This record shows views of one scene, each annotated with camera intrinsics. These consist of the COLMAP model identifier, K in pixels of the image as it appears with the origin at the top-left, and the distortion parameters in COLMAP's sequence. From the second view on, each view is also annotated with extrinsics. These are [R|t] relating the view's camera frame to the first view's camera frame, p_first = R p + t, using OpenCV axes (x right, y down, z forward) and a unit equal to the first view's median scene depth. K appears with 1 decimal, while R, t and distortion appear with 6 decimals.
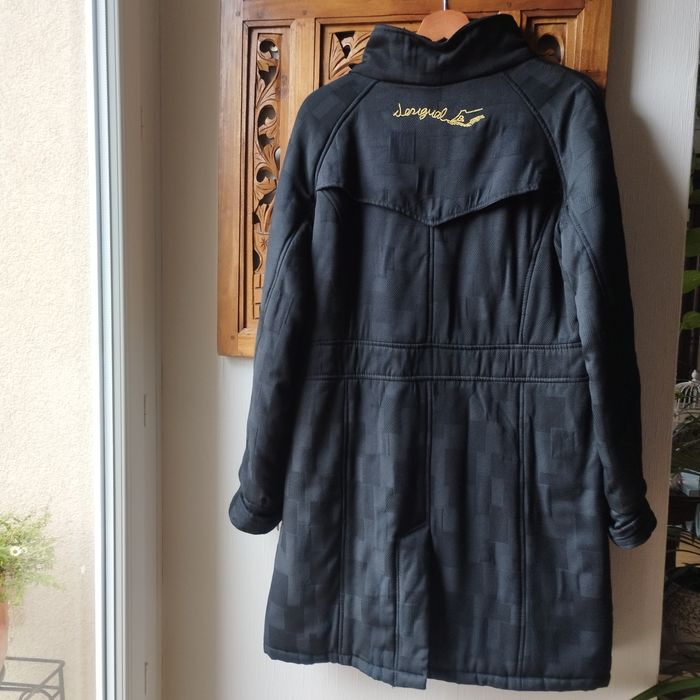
lens RADIAL K [[798.9, 0, 350.0], [0, 798.9, 350.0], [0, 0, 1]] dist [0.068336, -0.009919]
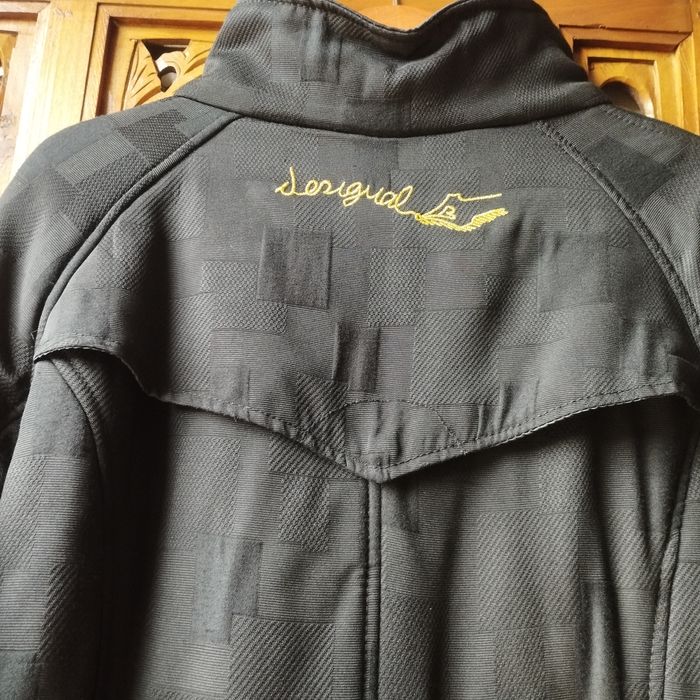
lens RADIAL K [[798.9, 0, 350.0], [0, 798.9, 350.0], [0, 0, 1]] dist [0.068336, -0.009919]
pose [[0.977745, 0.080021, 0.193937, 0.021068], [-0.009485, 0.940317, -0.340167, -0.091297], [-0.209583, 0.330757, 0.920149, 0.669870]]
